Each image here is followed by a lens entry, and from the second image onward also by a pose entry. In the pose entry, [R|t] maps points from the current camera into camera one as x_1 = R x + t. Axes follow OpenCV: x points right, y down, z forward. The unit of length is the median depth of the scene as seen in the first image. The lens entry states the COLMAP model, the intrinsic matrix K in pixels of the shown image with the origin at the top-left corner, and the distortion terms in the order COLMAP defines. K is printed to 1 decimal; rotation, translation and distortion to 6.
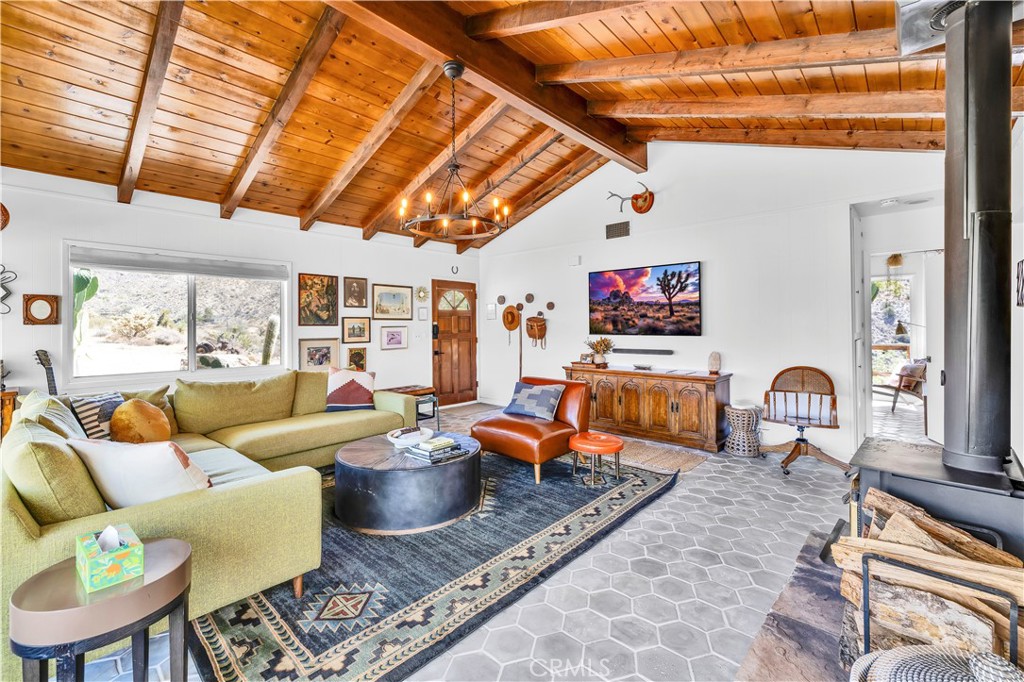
lens RADIAL K [[449.7, 0, 507.6], [0, 449.7, 338.8], [0, 0, 1]] dist [-0.000638, -0.000074]
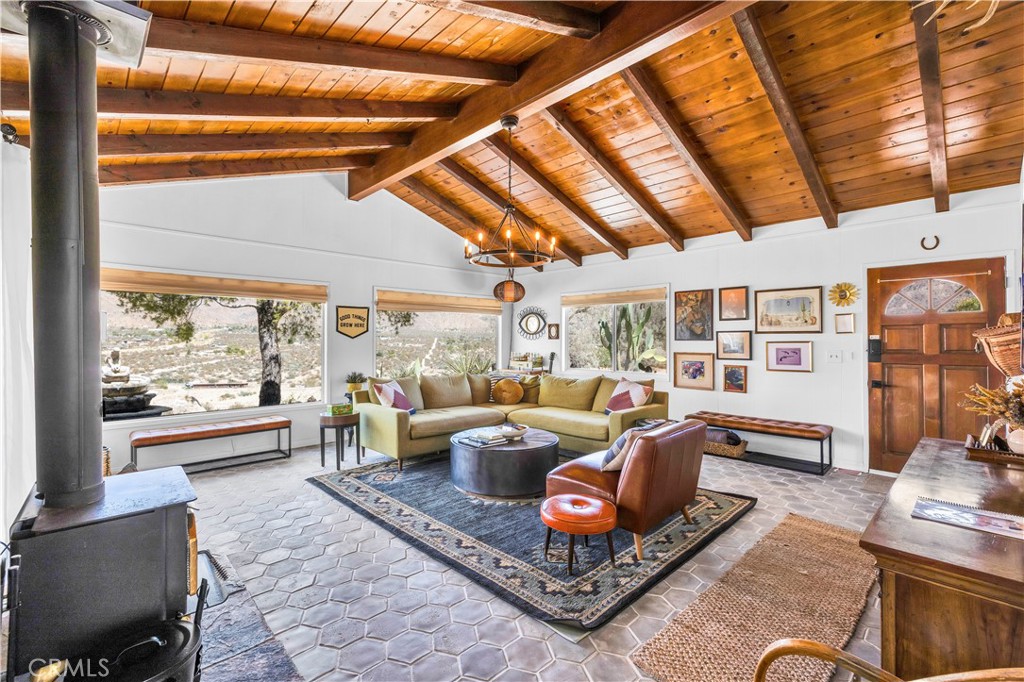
lens RADIAL K [[449.7, 0, 507.6], [0, 449.7, 338.8], [0, 0, 1]] dist [-0.000638, -0.000074]
pose [[-0.082847, -0.001810, -0.996561, 0.498838], [-0.032093, 0.999485, 0.000852, -0.015857], [0.996045, 0.032053, -0.082863, 0.525097]]
